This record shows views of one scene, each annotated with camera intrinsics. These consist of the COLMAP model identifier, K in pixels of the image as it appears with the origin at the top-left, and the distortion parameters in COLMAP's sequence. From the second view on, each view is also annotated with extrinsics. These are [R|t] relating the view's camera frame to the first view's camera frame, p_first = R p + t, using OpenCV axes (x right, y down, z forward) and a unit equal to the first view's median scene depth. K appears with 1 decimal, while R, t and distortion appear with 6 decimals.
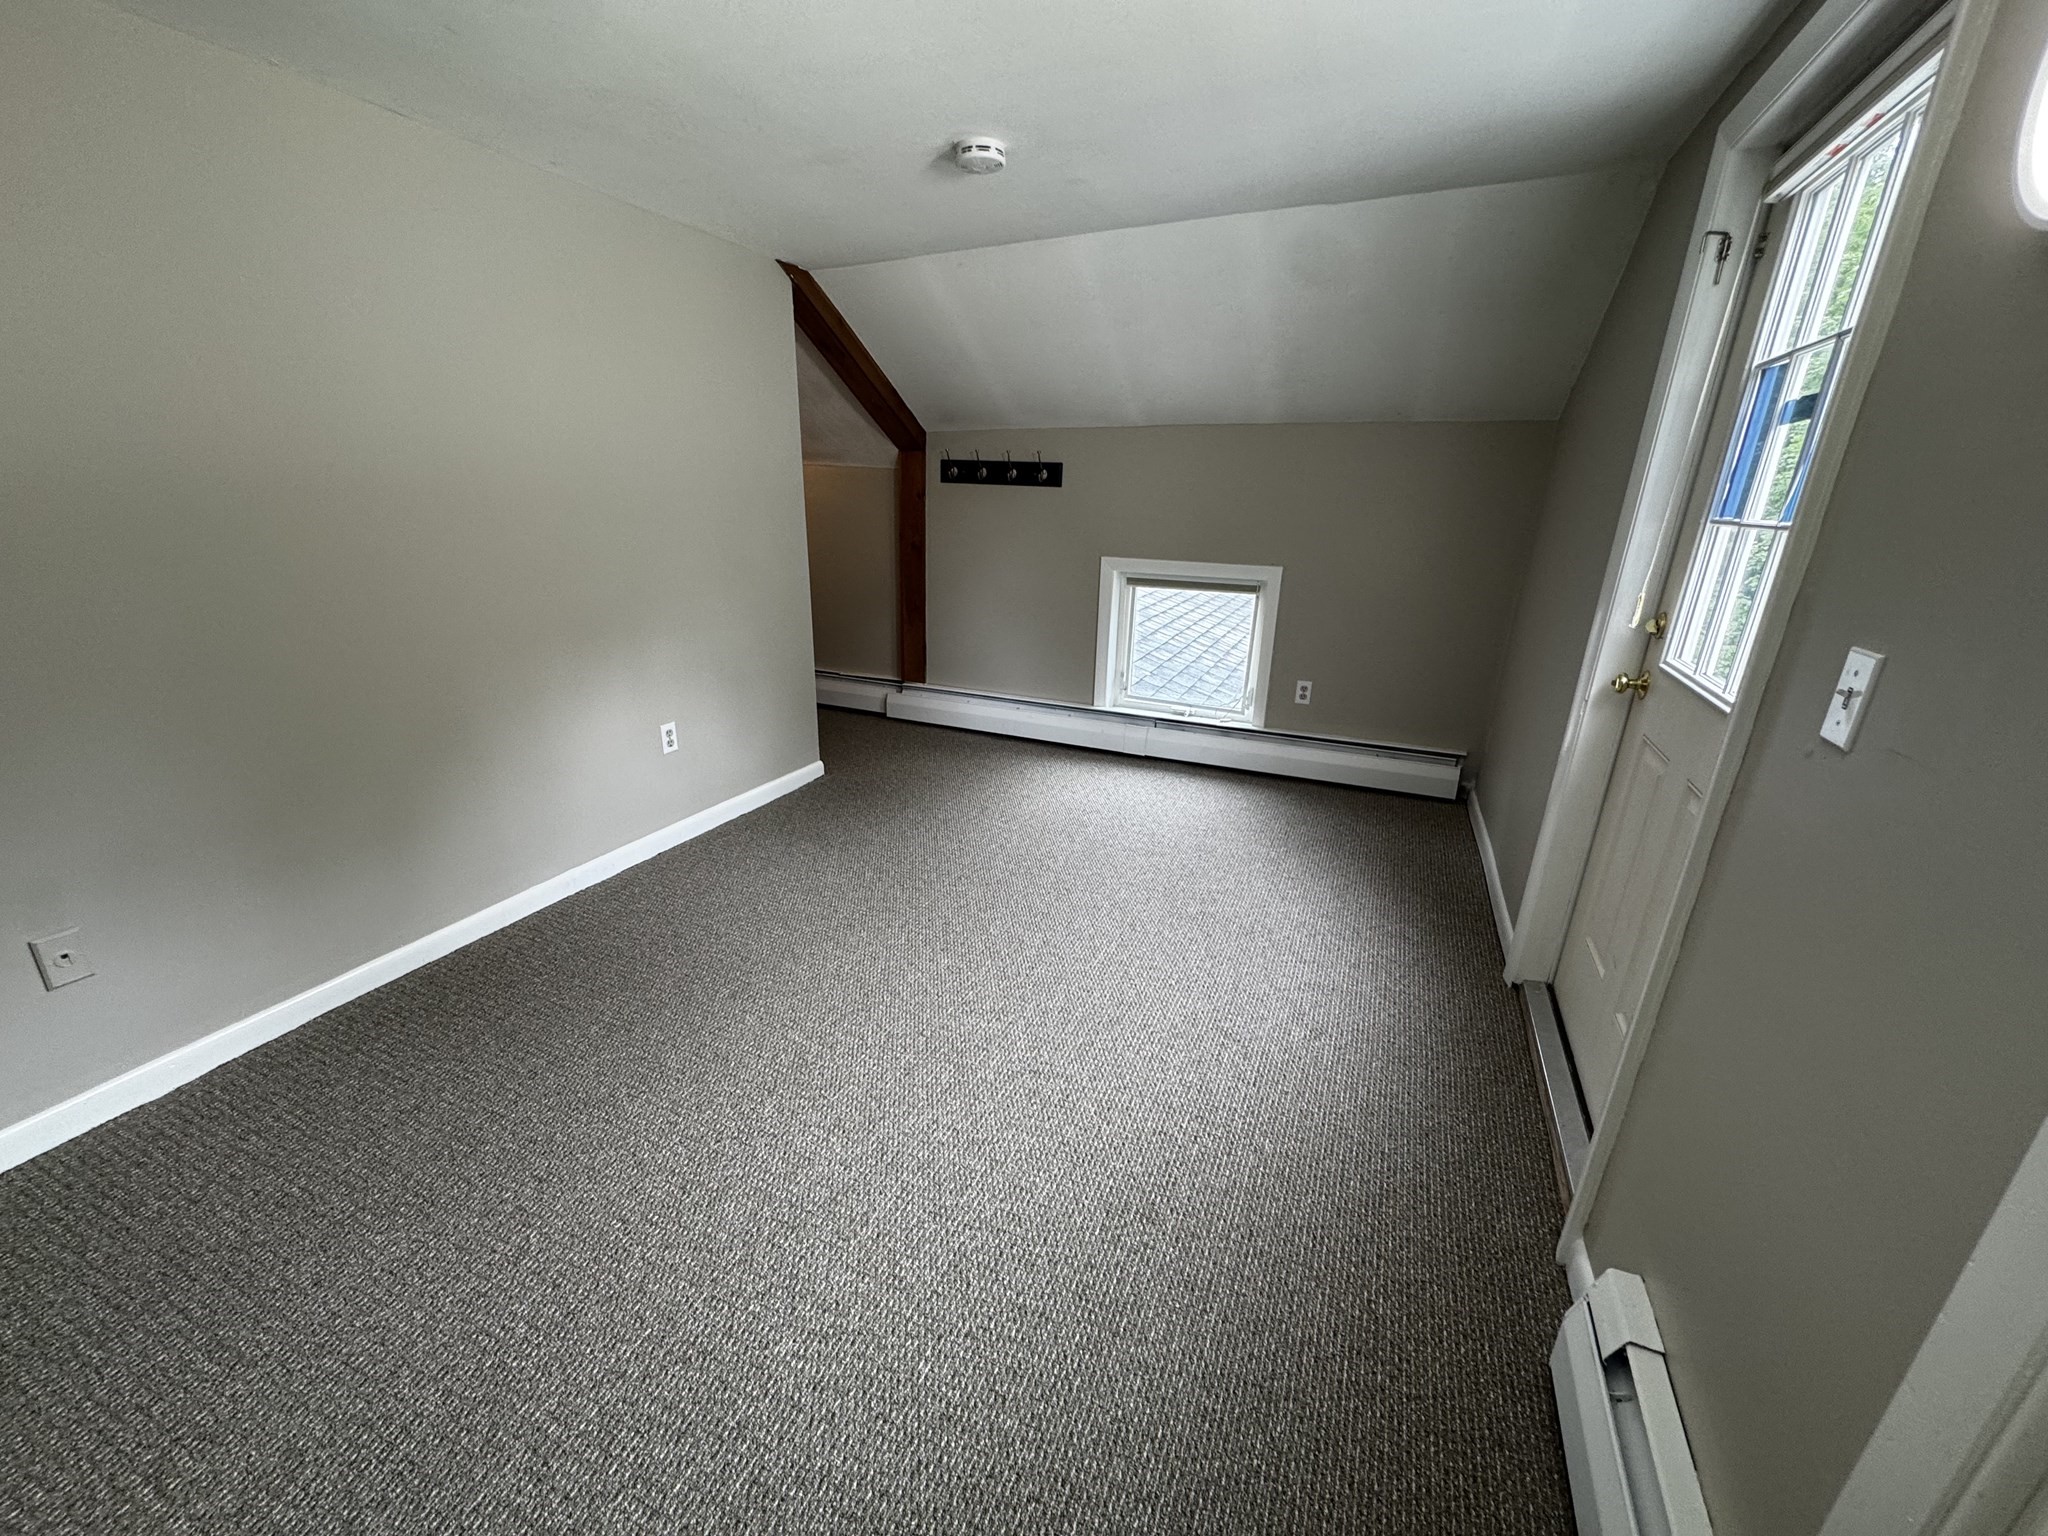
lens RADIAL K [[812.7, 0, 1024.0], [0, 812.7, 768.0], [0, 0, 1]] dist [-0.001733, 0.000099]
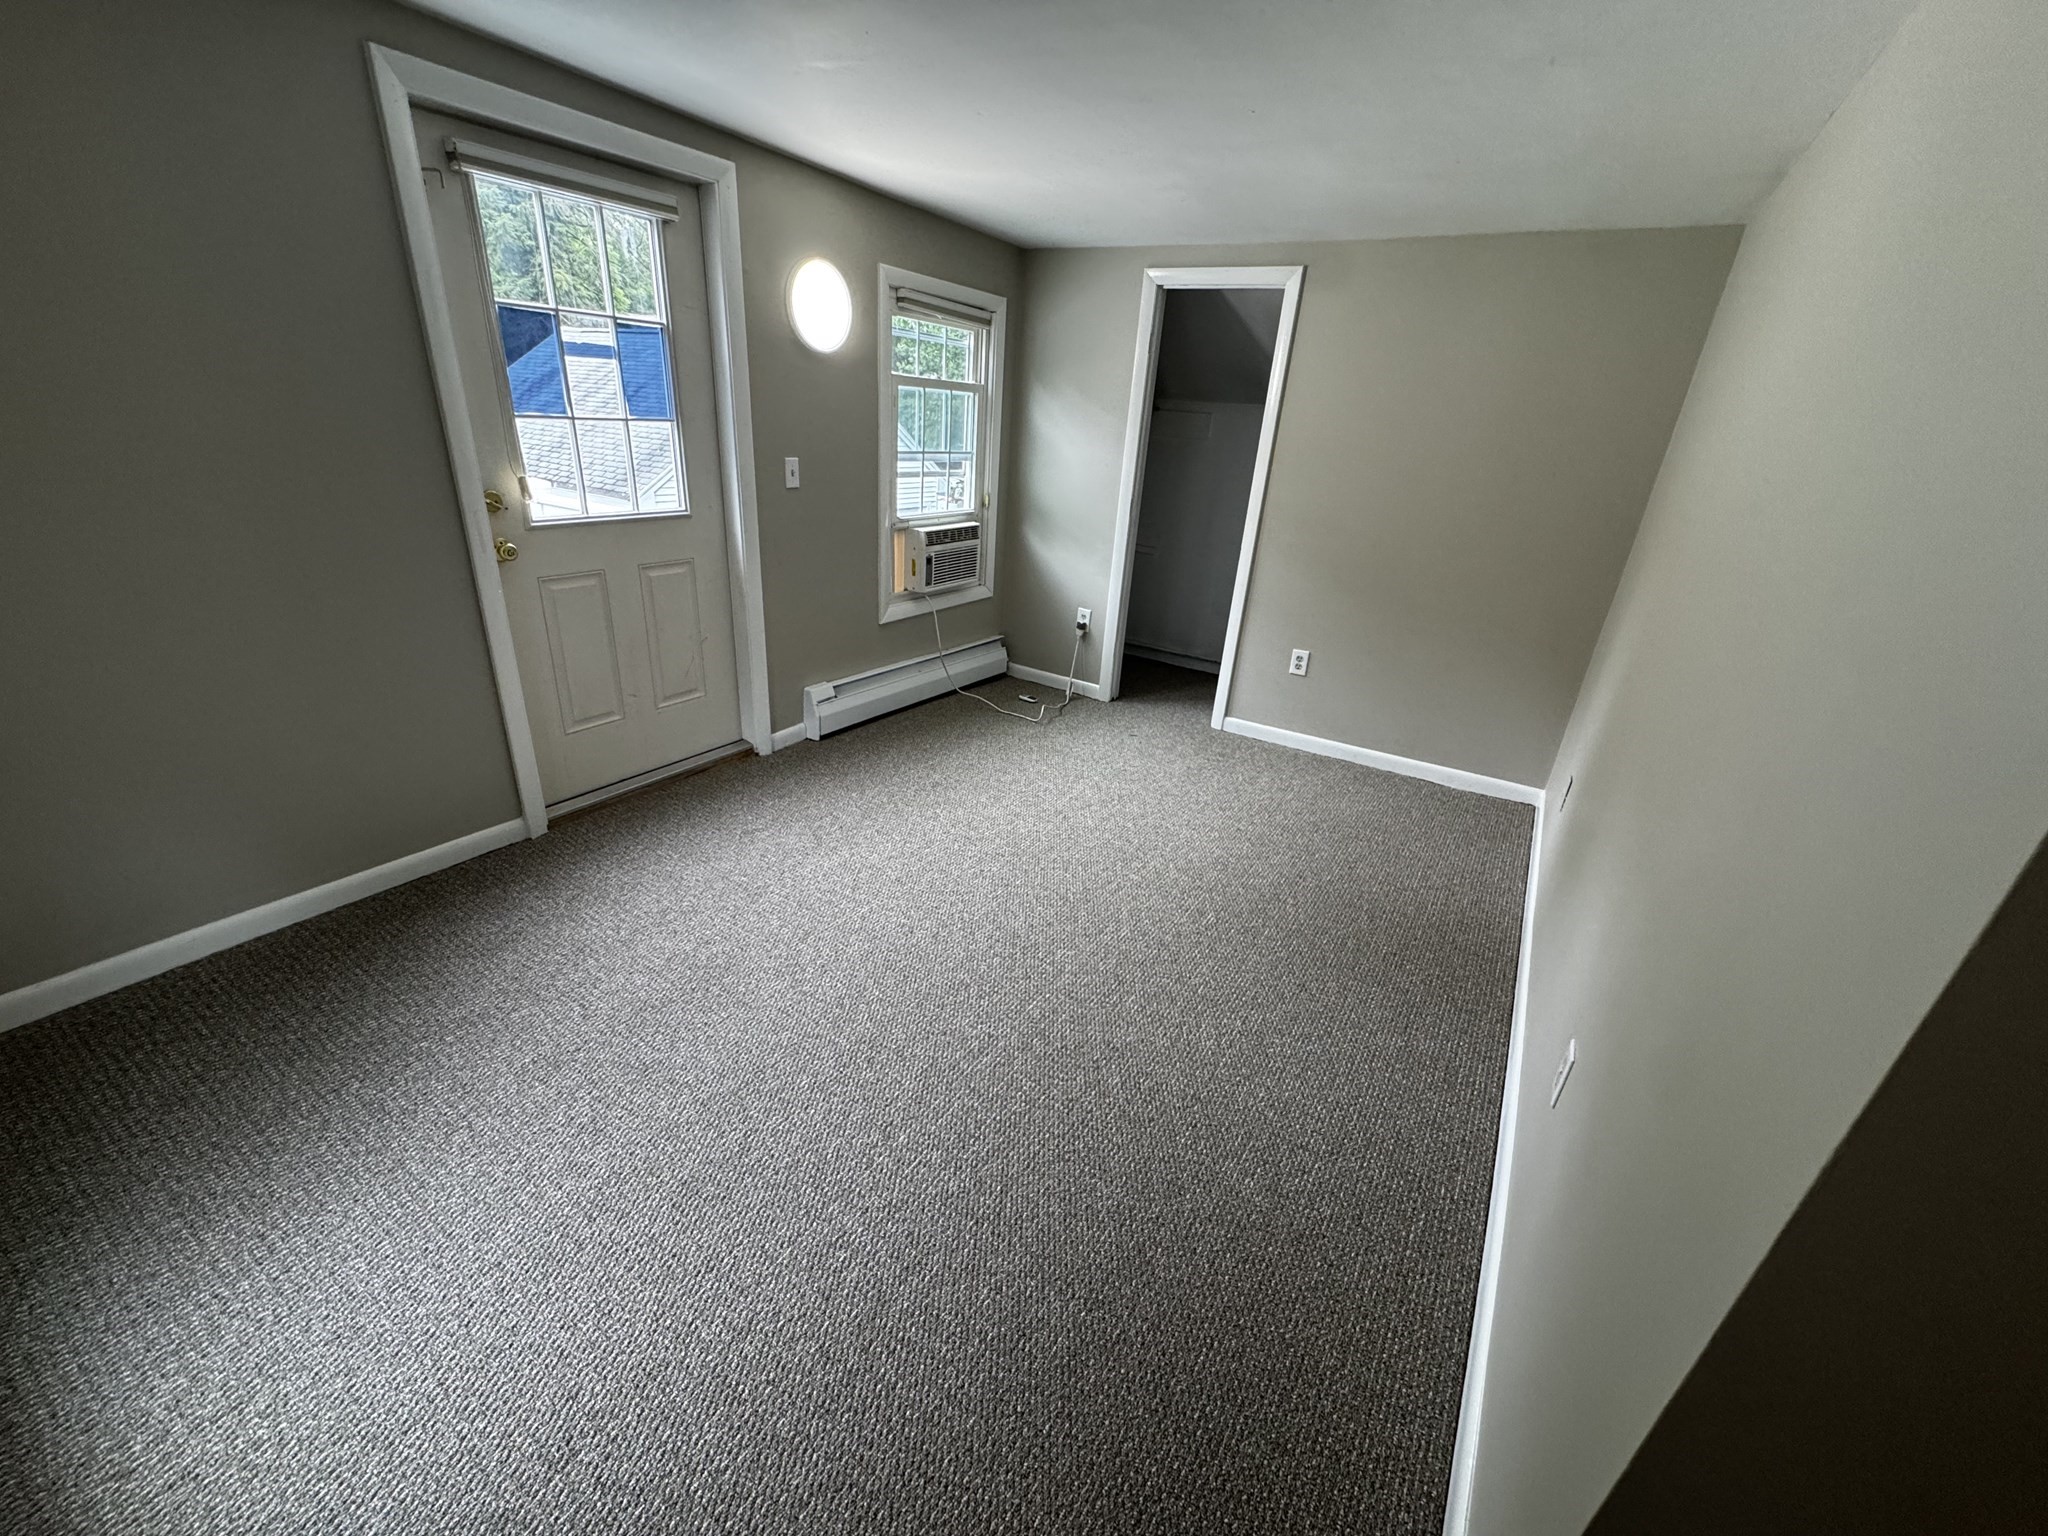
lens RADIAL K [[812.7, 0, 1024.0], [0, 812.7, 768.0], [0, 0, 1]] dist [-0.001733, 0.000099]
pose [[-0.983560, -0.147081, 0.104768, -0.185478], [-0.035087, 0.724774, 0.688093, -0.615111], [-0.177139, 0.673105, -0.718019, 1.616695]]
